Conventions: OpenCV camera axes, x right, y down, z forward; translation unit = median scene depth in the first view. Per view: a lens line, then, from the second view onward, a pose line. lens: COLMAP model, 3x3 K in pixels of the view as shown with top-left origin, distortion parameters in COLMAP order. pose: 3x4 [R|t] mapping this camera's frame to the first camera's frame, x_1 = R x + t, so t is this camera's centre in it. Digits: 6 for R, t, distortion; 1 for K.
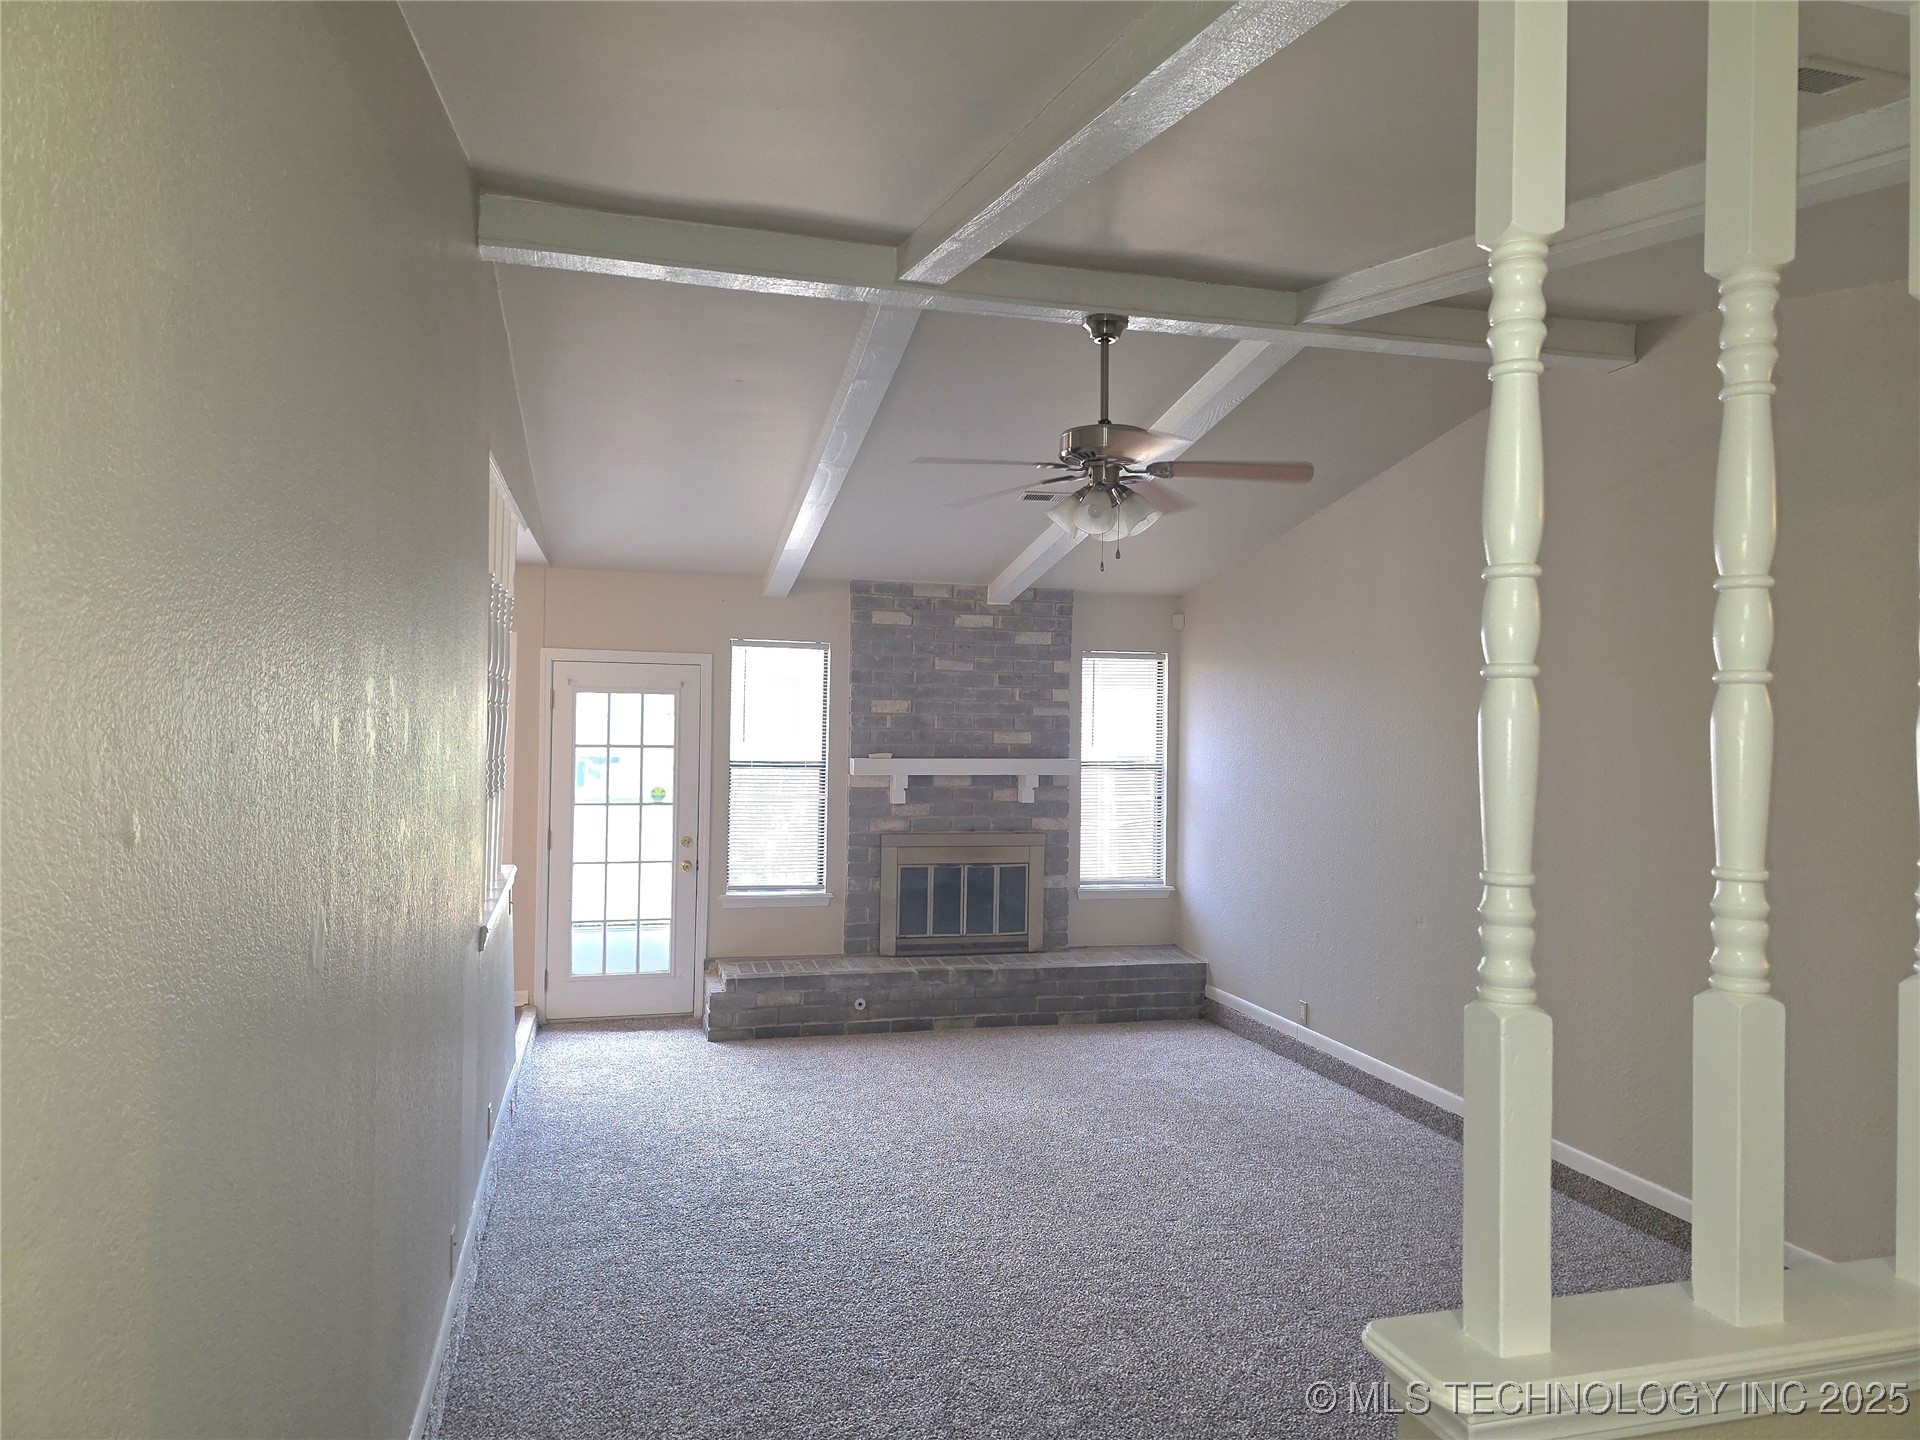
lens RADIAL K [[1280.8, 0, 973.6], [0, 1280.8, 715.4], [0, 0, 1]] dist [0.072618, -0.067835]
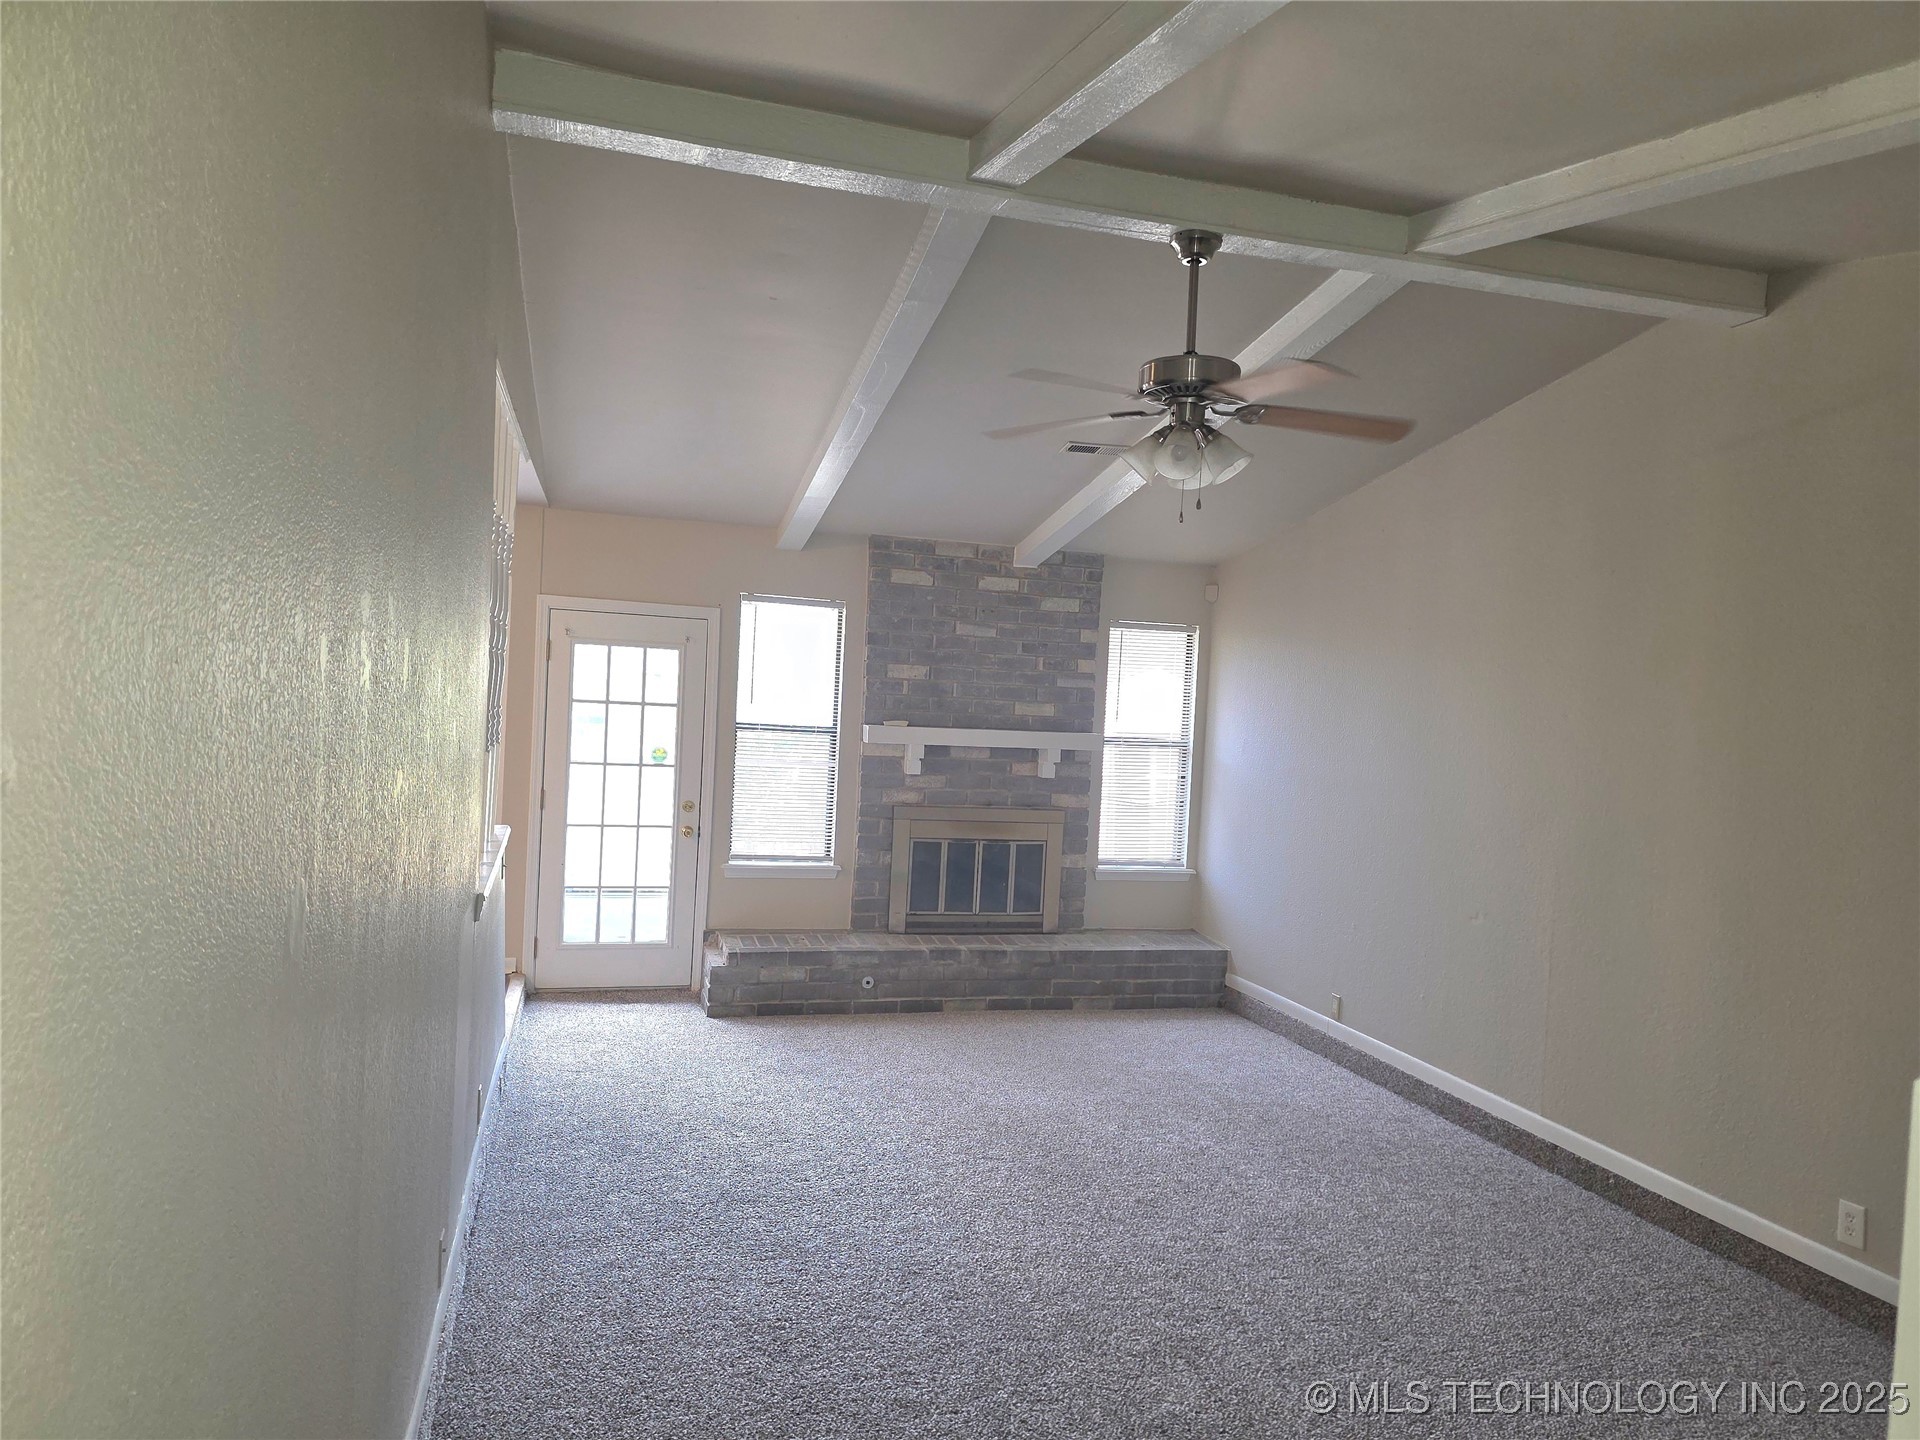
lens RADIAL K [[1280.8, 0, 982.2], [0, 1280.8, 737.3], [0, 0, 1]] dist [0.072618, -0.067835]
pose [[0.999203, 0.034252, 0.020517, -0.036782], [-0.034997, 0.998699, 0.037085, 0.006424], [-0.019220, -0.037773, 0.999101, 0.070569]]
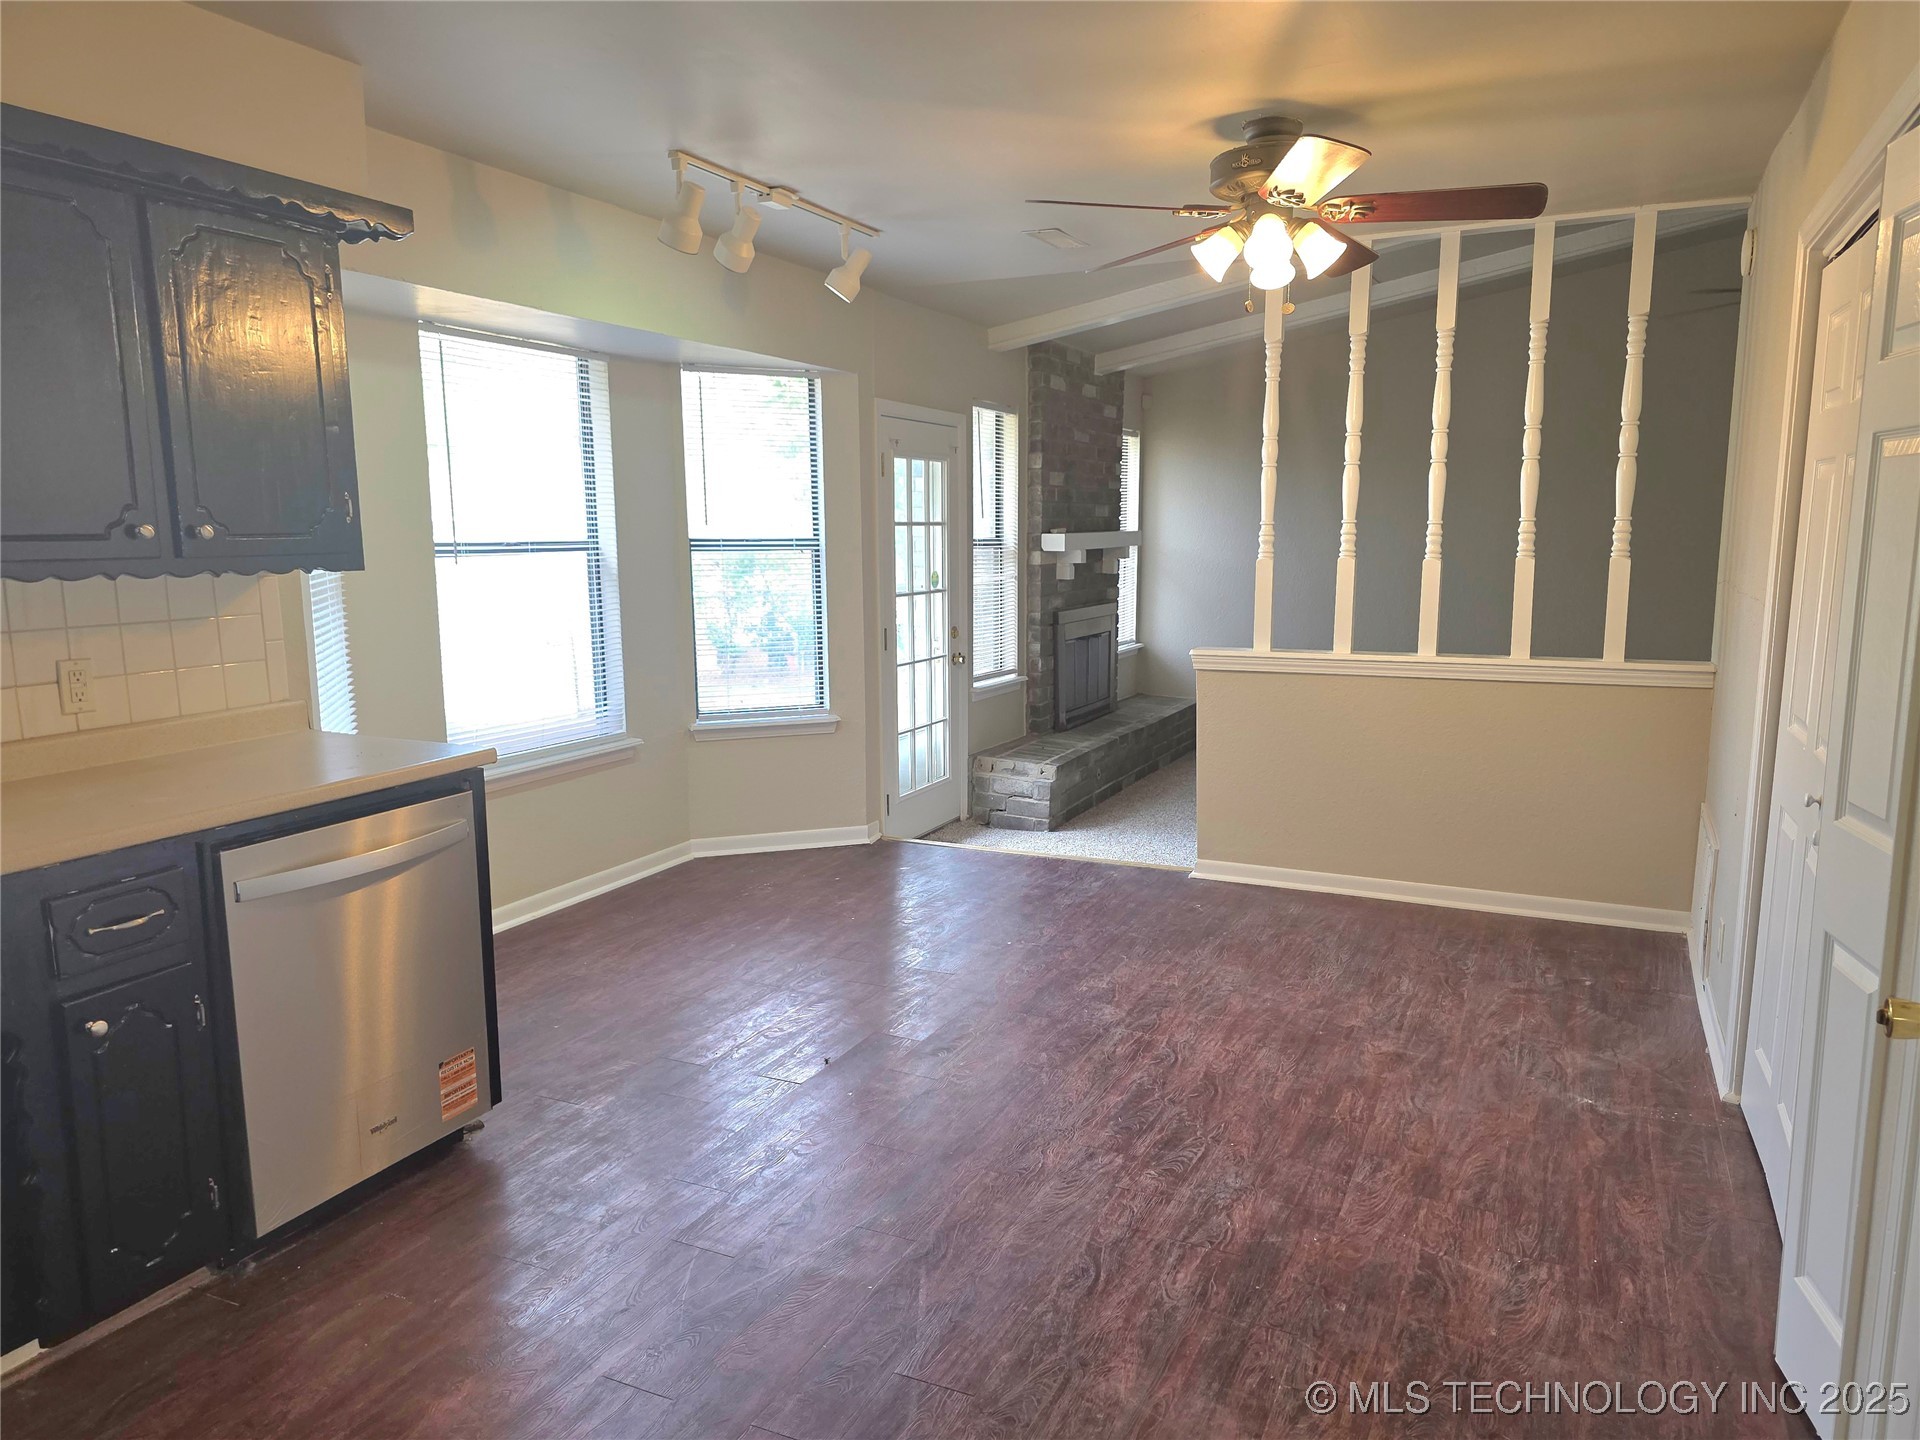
lens RADIAL K [[1280.8, 0, 1001.4], [0, 1280.8, 721.6], [0, 0, 1]] dist [0.072618, -0.067835]
pose [[0.624140, -0.138023, 0.769025, -1.142674], [0.002505, 0.984621, 0.174686, 0.006234], [-0.781308, -0.107102, 0.614887, 0.553281]]
